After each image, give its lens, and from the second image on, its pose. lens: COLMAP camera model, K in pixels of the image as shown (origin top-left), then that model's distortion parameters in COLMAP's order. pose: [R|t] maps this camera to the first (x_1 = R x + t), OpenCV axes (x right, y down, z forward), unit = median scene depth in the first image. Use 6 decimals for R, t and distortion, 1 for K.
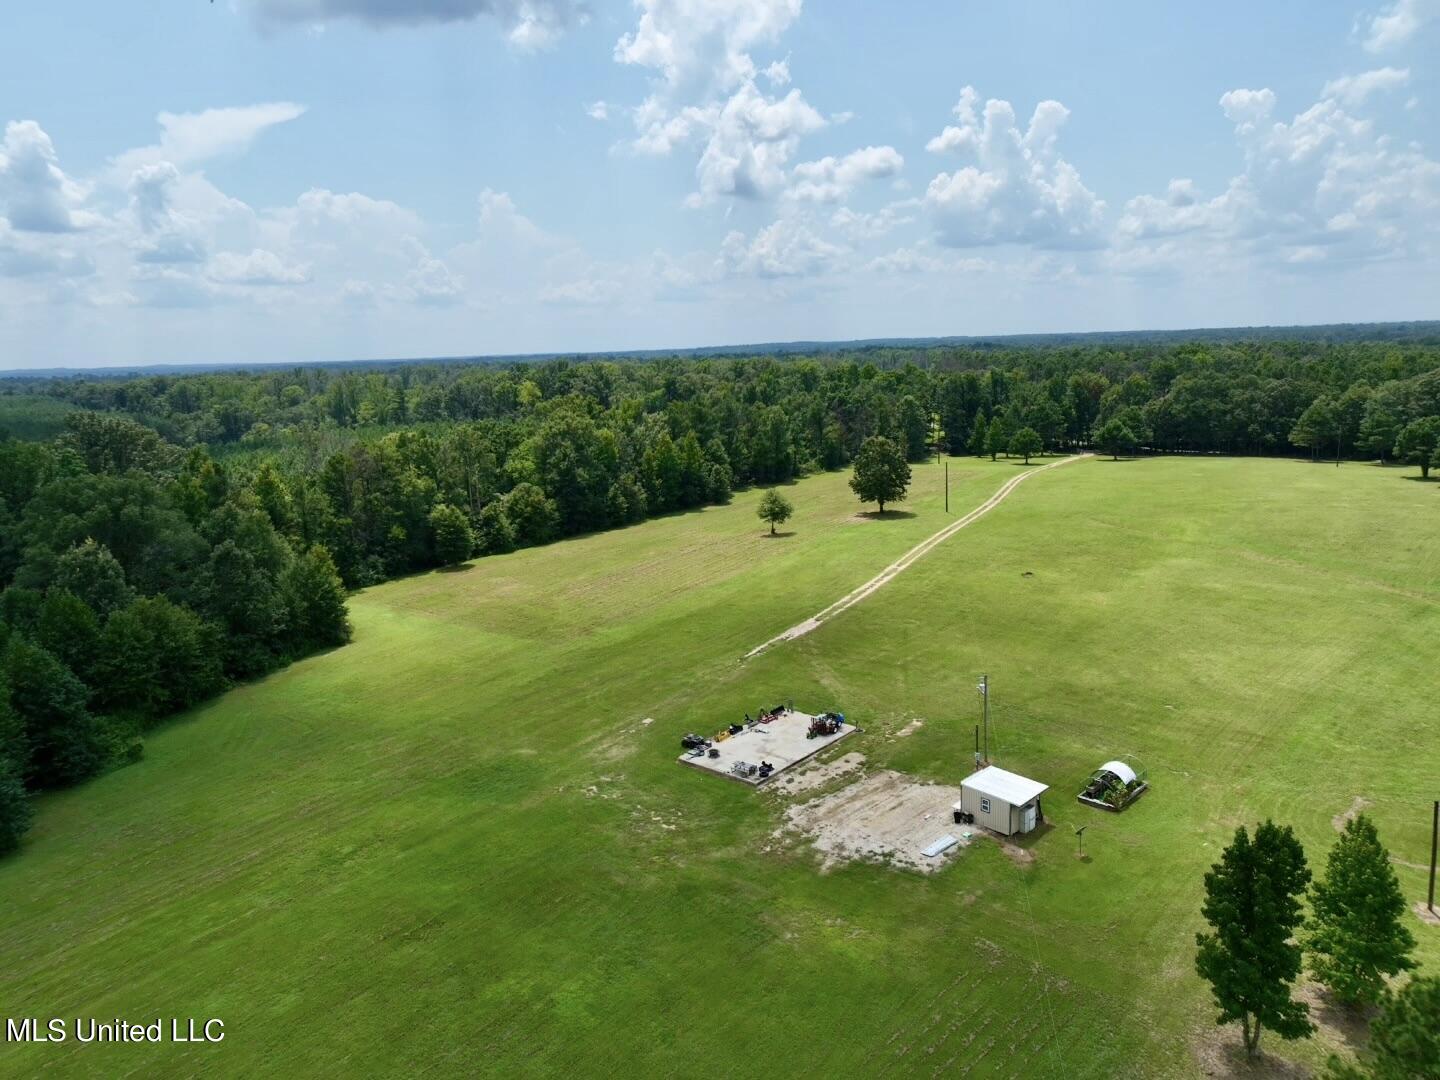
lens RADIAL K [[1011.0, 0, 719.0], [0, 1011.0, 536.4], [0, 0, 1]] dist [0.012590, -0.003020]
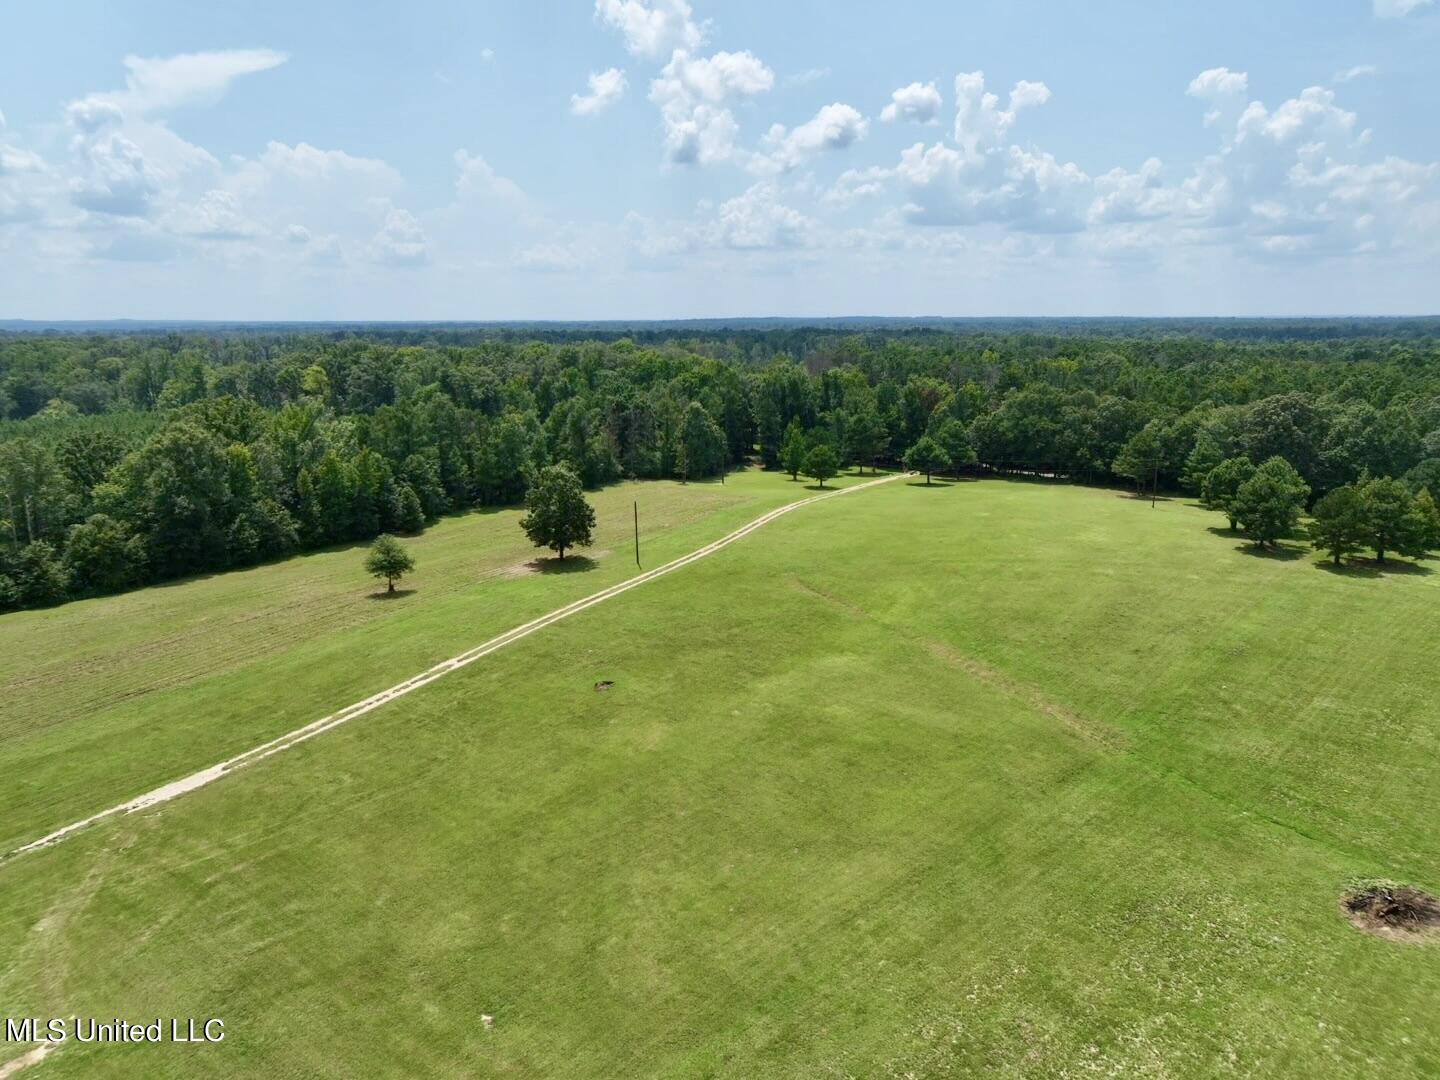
lens RADIAL K [[1011.0, 0, 721.4], [0, 1011.0, 545.2], [0, 0, 1]] dist [0.012590, -0.003020]
pose [[0.999432, 0.026052, 0.021360, 0.196915], [-0.026811, 0.998989, 0.036081, -0.049720], [-0.020399, -0.036633, 0.999121, 0.134599]]
